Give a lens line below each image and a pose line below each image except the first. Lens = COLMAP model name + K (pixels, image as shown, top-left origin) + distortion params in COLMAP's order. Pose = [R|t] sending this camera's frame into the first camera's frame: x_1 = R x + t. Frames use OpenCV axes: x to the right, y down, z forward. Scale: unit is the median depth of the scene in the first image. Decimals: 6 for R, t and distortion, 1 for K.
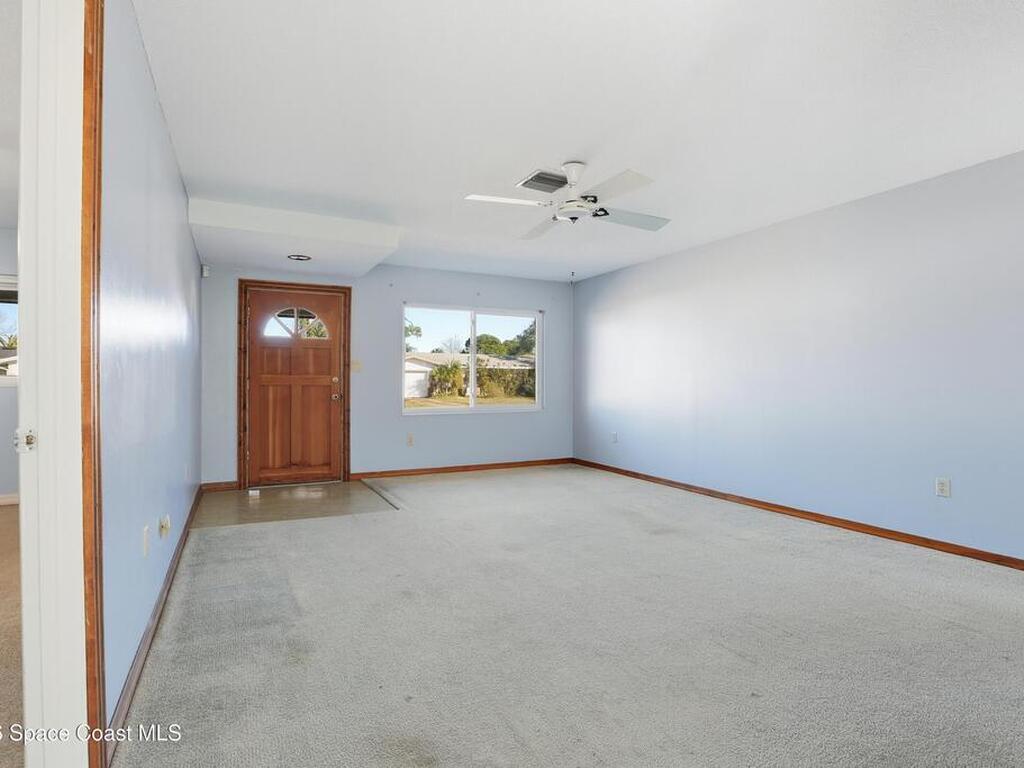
lens RADIAL K [[533.1, 0, 506.1], [0, 533.1, 382.3], [0, 0, 1]] dist [-0.031113, 0.001700]
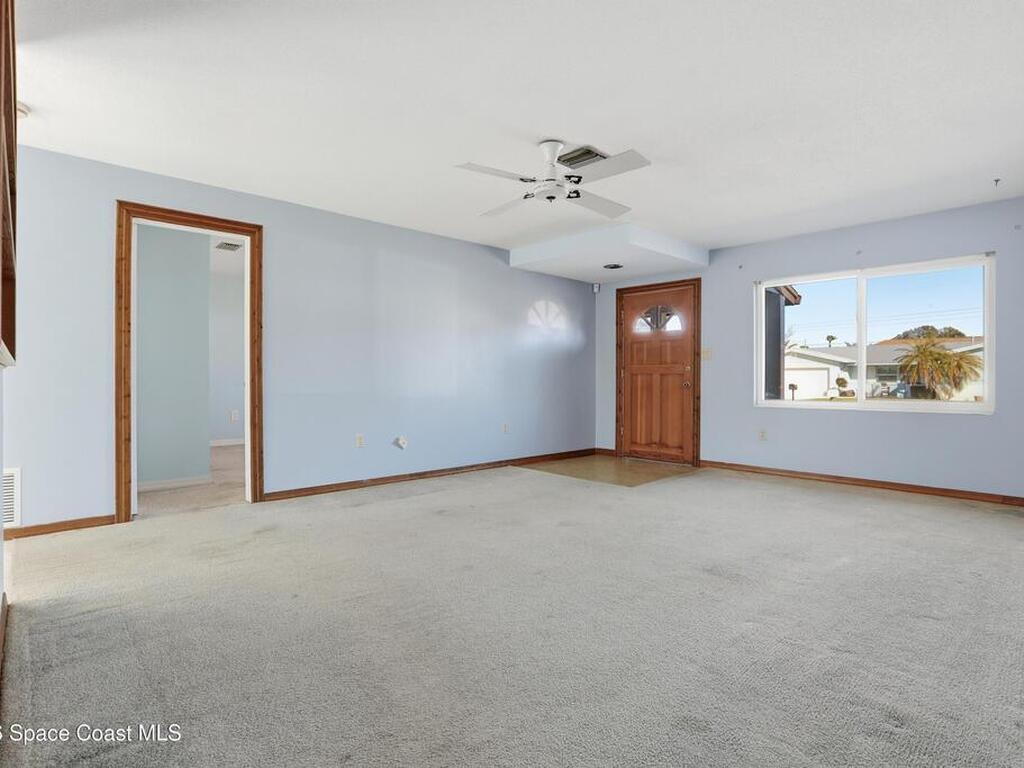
lens RADIAL K [[533.1, 0, 512.5], [0, 533.1, 381.8], [0, 0, 1]] dist [-0.031113, 0.001700]
pose [[0.321186, 0.004943, -0.947003, 0.560980], [-0.000570, 0.999987, 0.005027, 0.016374], [0.947016, -0.001075, 0.321184, 0.330698]]
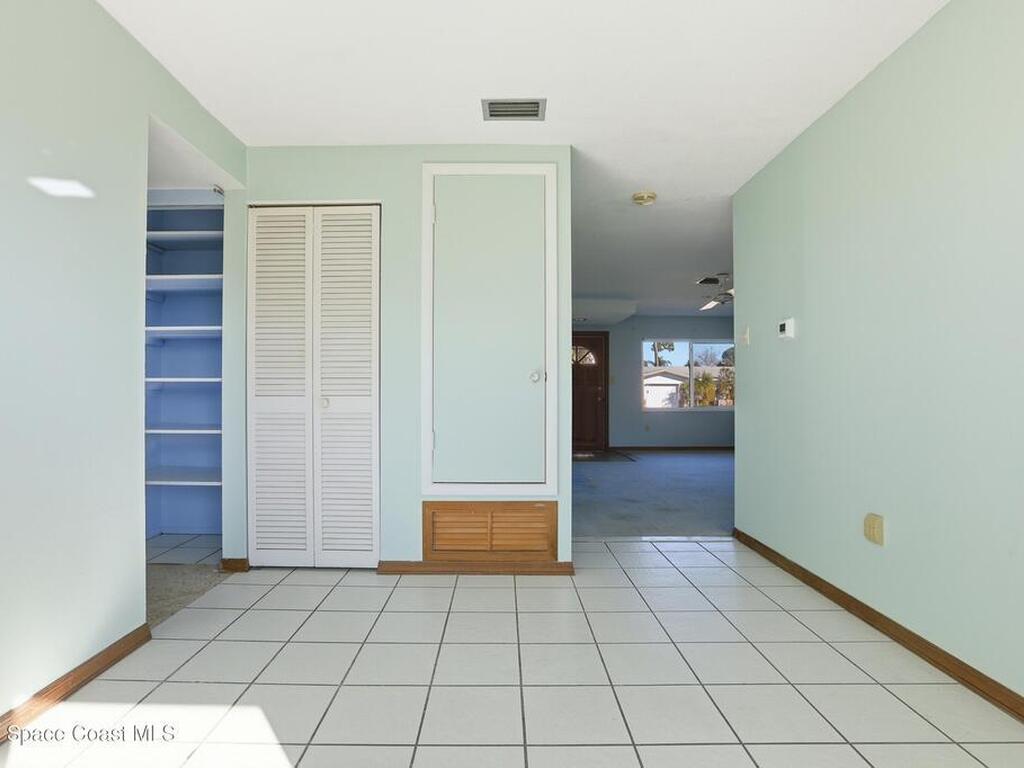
lens RADIAL K [[533.1, 0, 509.0], [0, 533.1, 388.2], [0, 0, 1]] dist [-0.031113, 0.001700]
pose [[0.894244, -0.007022, -0.447525, 0.161683], [0.000335, 0.999887, -0.015020, 0.017395], [0.447580, 0.013281, 0.894145, -0.587286]]
